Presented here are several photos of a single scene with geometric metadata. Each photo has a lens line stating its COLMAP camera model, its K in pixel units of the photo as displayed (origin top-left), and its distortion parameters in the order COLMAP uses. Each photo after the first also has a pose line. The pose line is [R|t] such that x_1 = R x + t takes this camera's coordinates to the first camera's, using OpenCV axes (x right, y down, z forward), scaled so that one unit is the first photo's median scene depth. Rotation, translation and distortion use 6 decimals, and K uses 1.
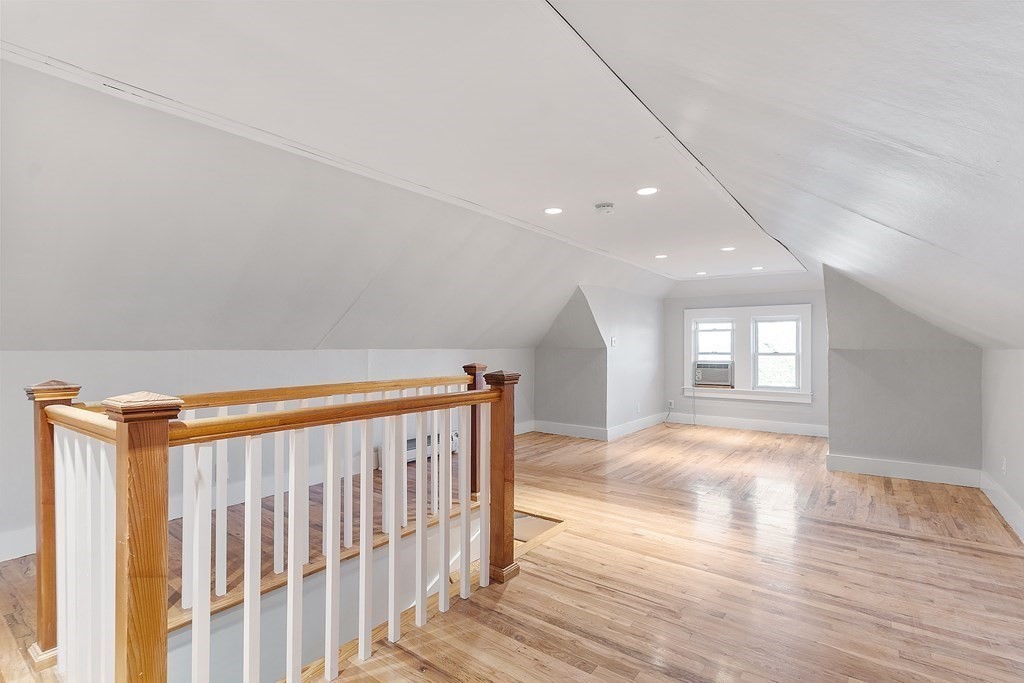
lens RADIAL K [[492.7, 0, 508.1], [0, 492.7, 349.8], [0, 0, 1]] dist [0.000787, -0.000044]
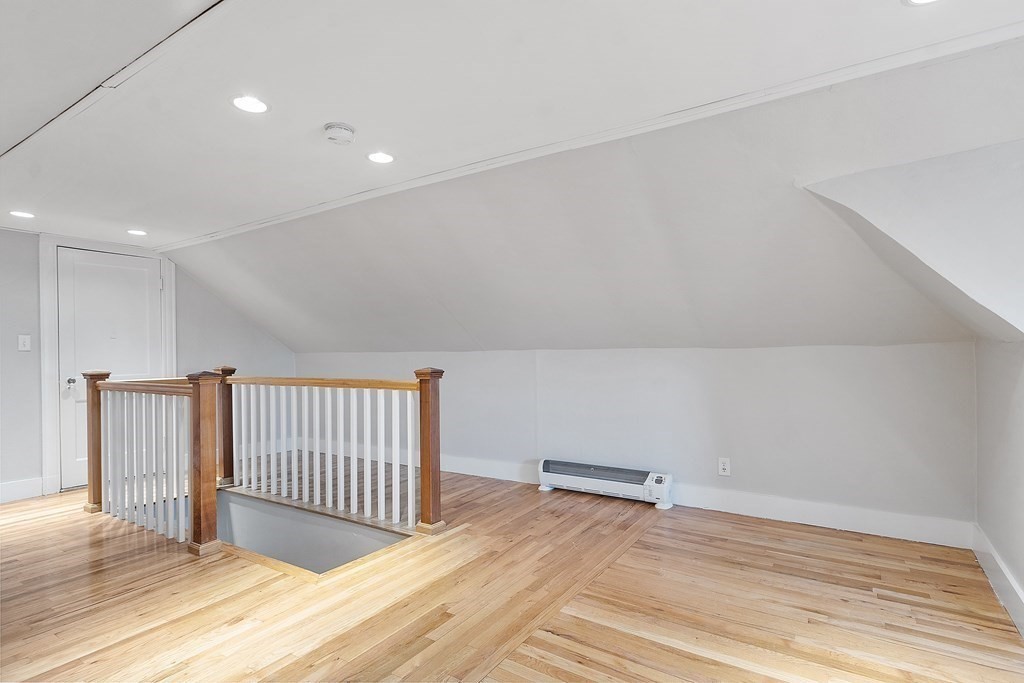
lens RADIAL K [[528.6, 0, 512.3], [0, 528.6, 350.8], [0, 0, 1]] dist [-0.000287, -0.000292]
pose [[0.061453, 0.002122, -0.998108, 0.963930], [0.010555, 0.999940, 0.002776, -0.002421], [0.998054, -0.010705, 0.061427, 1.261671]]
